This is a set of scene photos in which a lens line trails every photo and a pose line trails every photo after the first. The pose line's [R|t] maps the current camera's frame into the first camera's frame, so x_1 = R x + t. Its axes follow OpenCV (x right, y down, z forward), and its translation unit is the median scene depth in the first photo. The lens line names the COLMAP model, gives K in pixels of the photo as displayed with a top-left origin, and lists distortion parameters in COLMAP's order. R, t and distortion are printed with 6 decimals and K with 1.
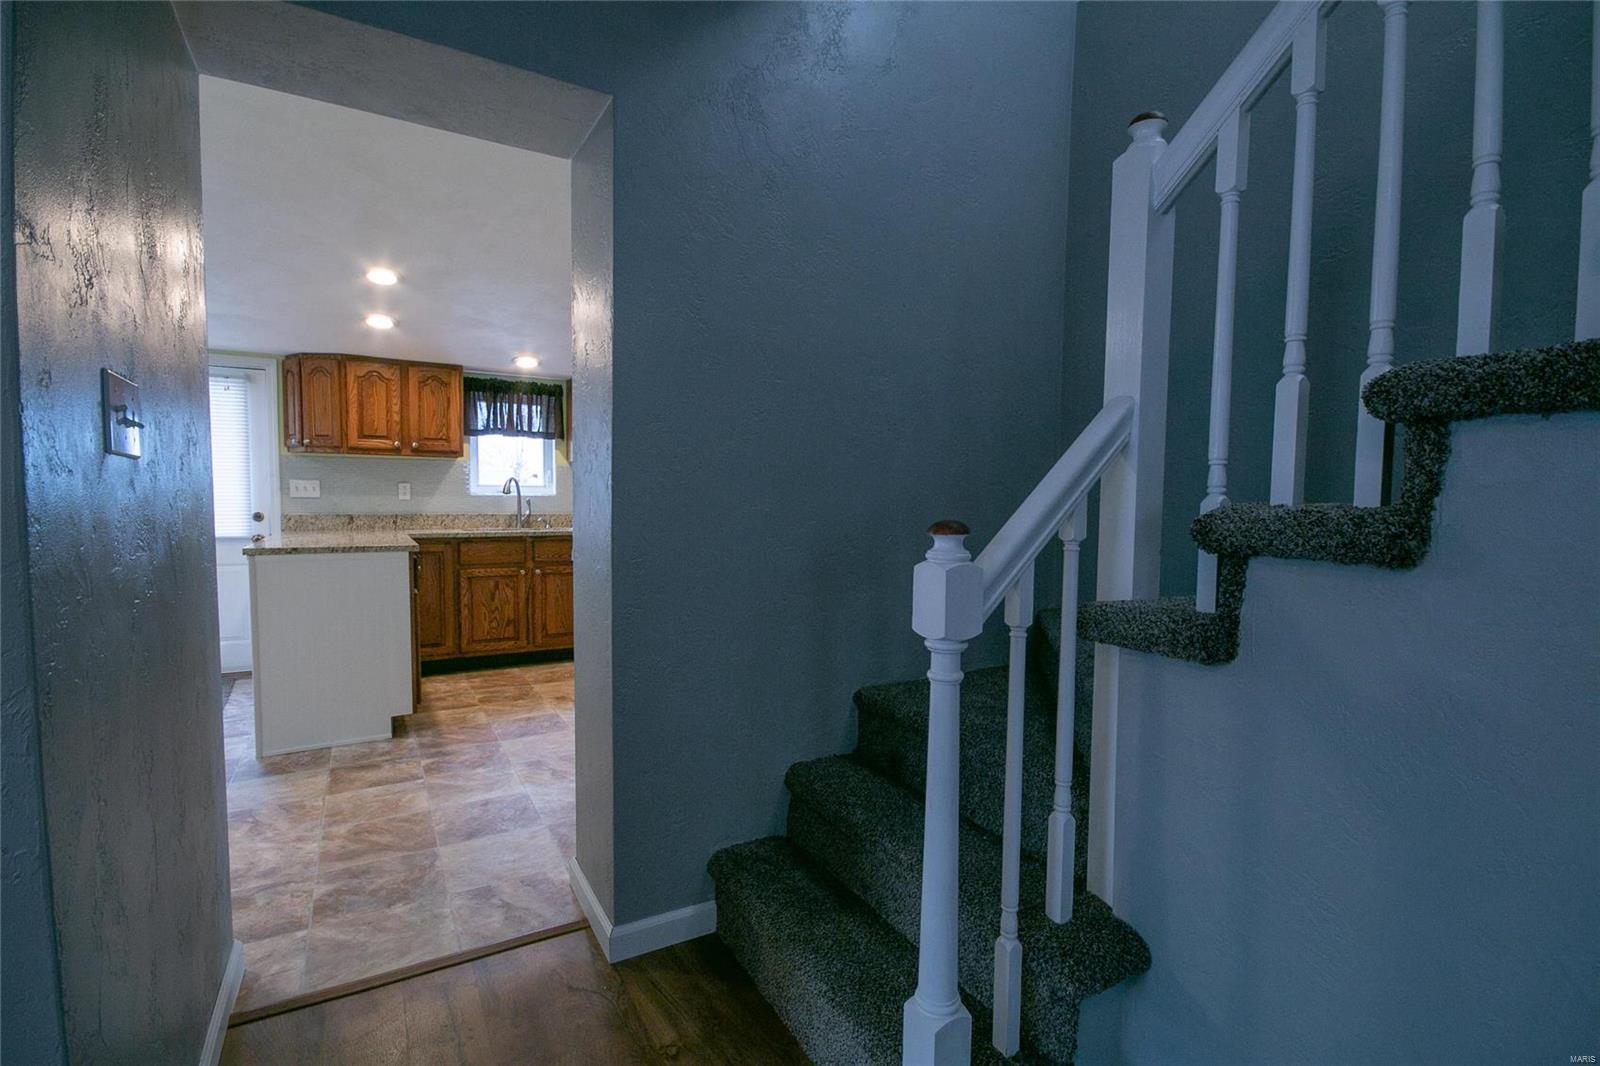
lens RADIAL K [[733.3, 0, 803.9], [0, 733.3, 541.9], [0, 0, 1]] dist [0.007013, -0.011859]
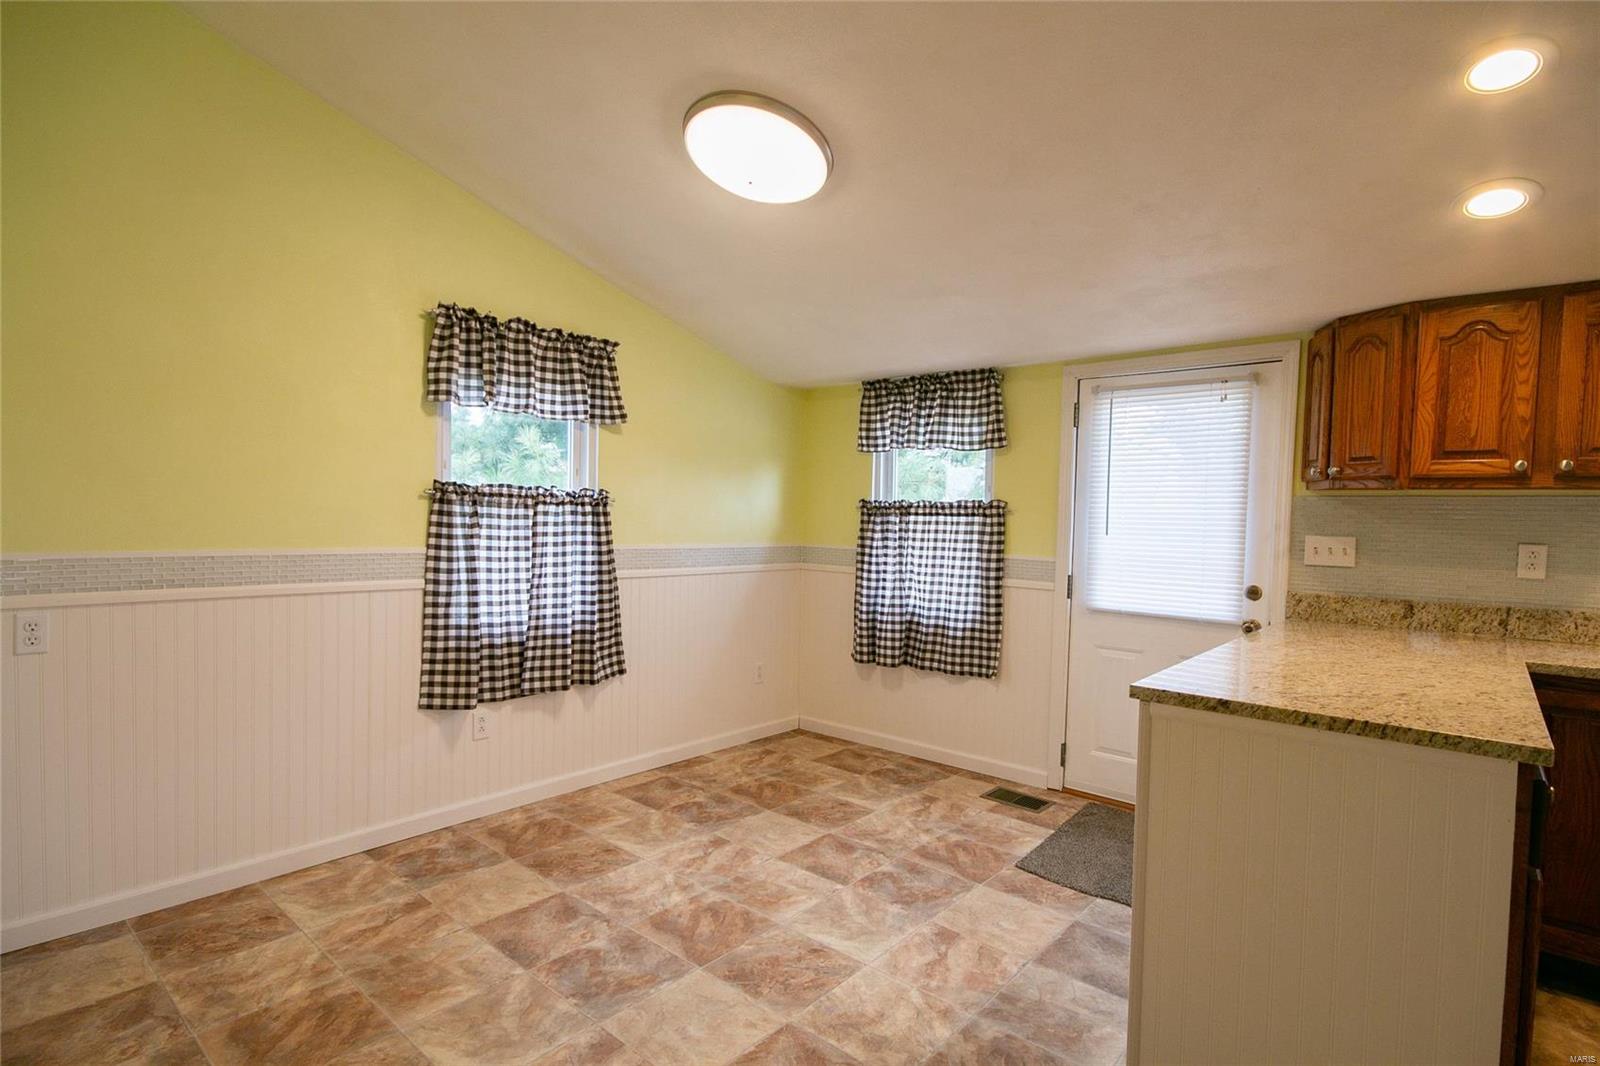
lens RADIAL K [[795.4, 0, 800.9], [0, 795.4, 543.1], [0, 0, 1]] dist [0.012534, -0.005868]
pose [[0.318196, 0.030007, -0.947550, -0.210744], [-0.079203, 0.996846, 0.004972, -0.049026], [0.944711, 0.073466, 0.319569, 0.399465]]
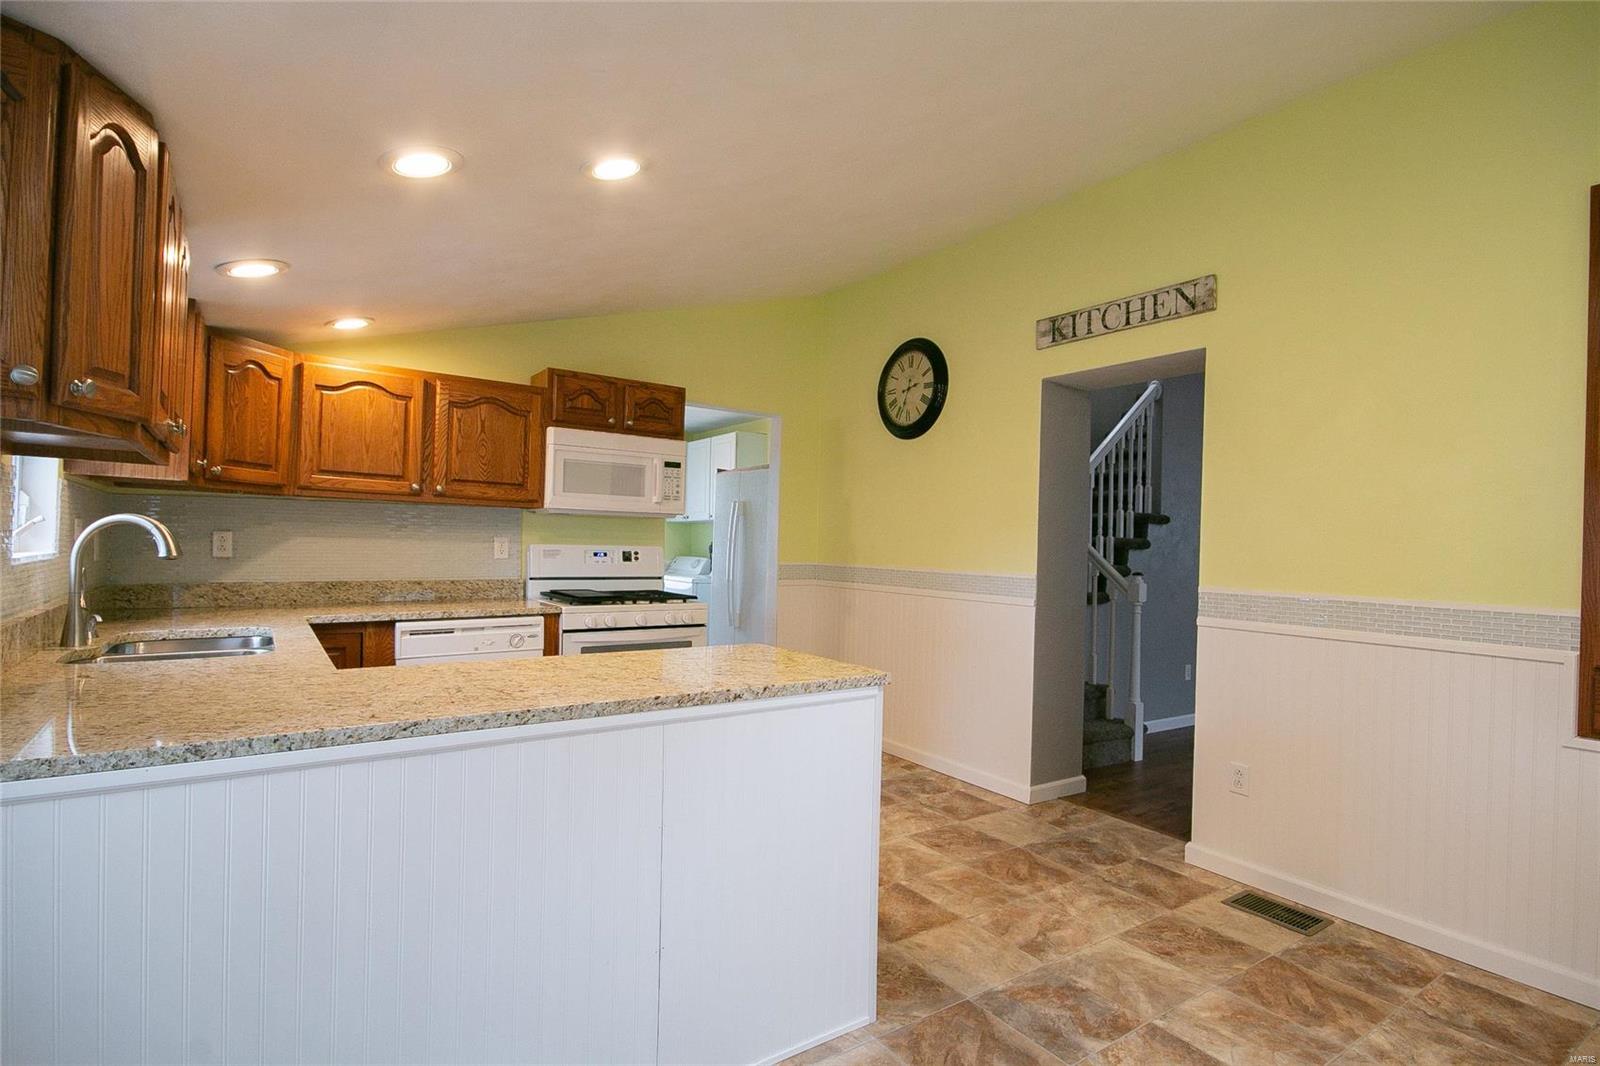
lens RADIAL K [[795.4, 0, 802.8], [0, 795.4, 545.1], [0, 0, 1]] dist [0.012534, -0.005868]
pose [[-0.067658, -0.013794, 0.997613, -0.948558], [0.035987, 0.999220, 0.016257, -0.073959], [-0.997059, 0.037001, -0.067108, 0.742117]]
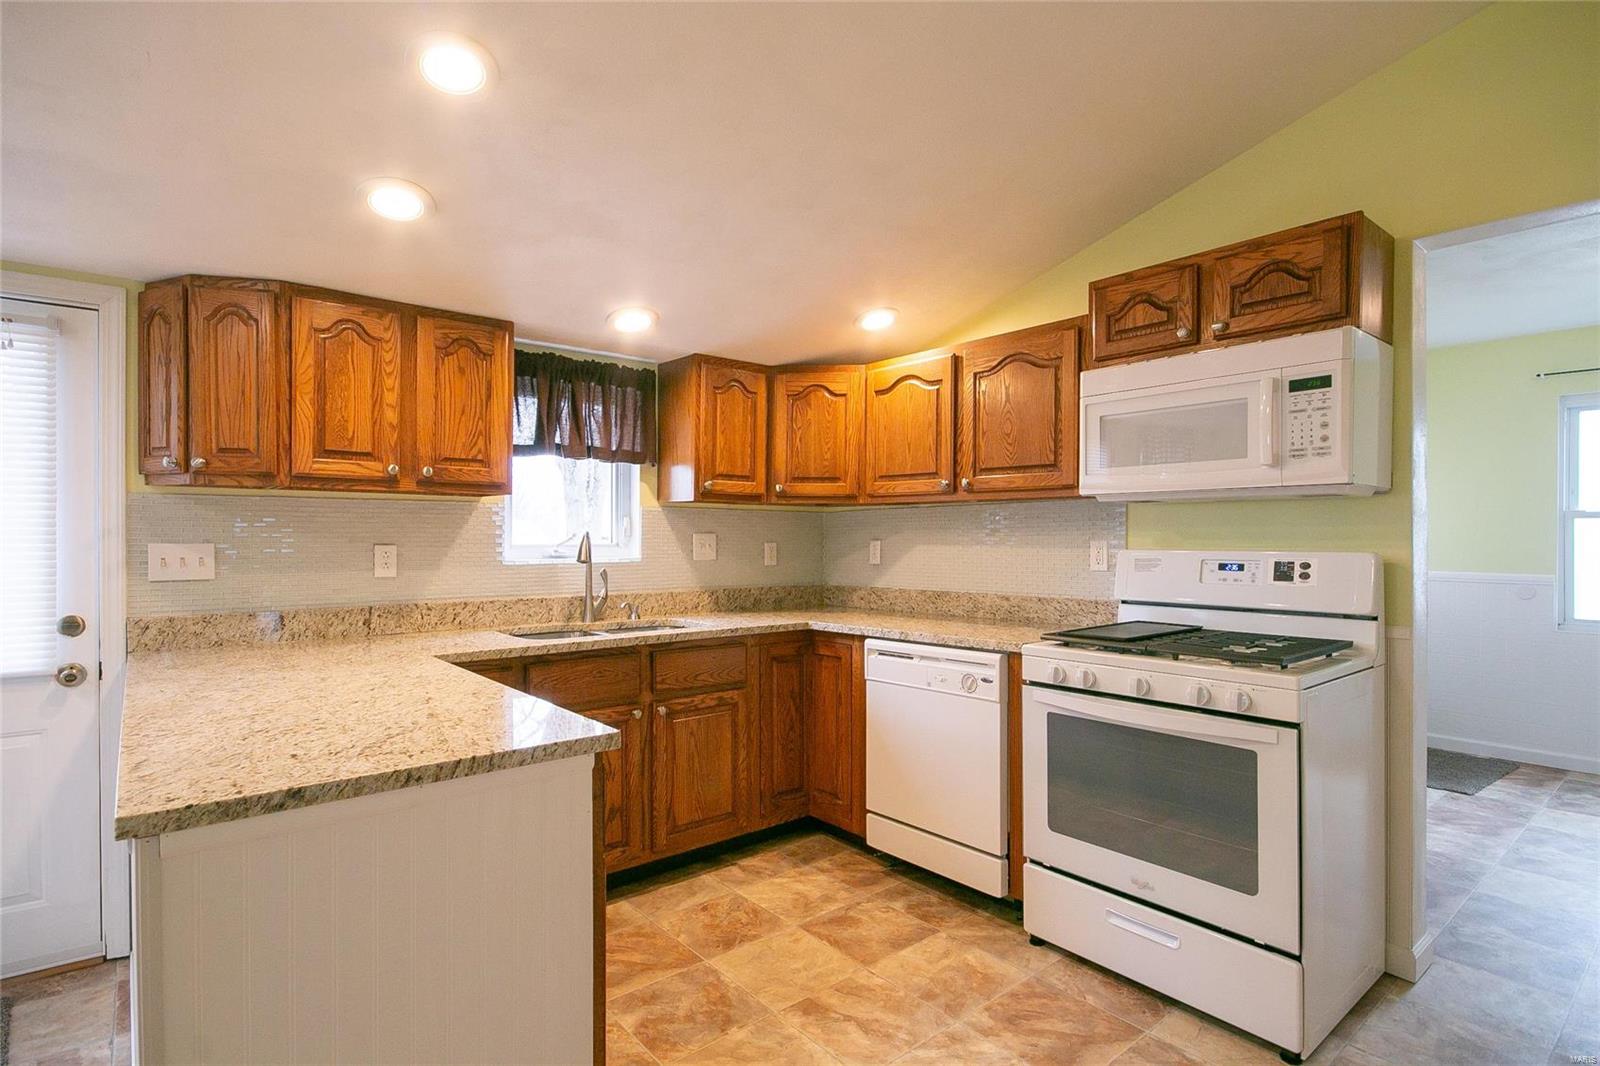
lens RADIAL K [[795.4, 0, 799.4], [0, 795.4, 545.6], [0, 0, 1]] dist [0.012534, -0.005868]
pose [[0.988582, -0.011913, 0.150211, -0.366390], [0.019438, 0.998623, -0.048730, -0.050549], [-0.149423, 0.051093, 0.987452, 0.432396]]
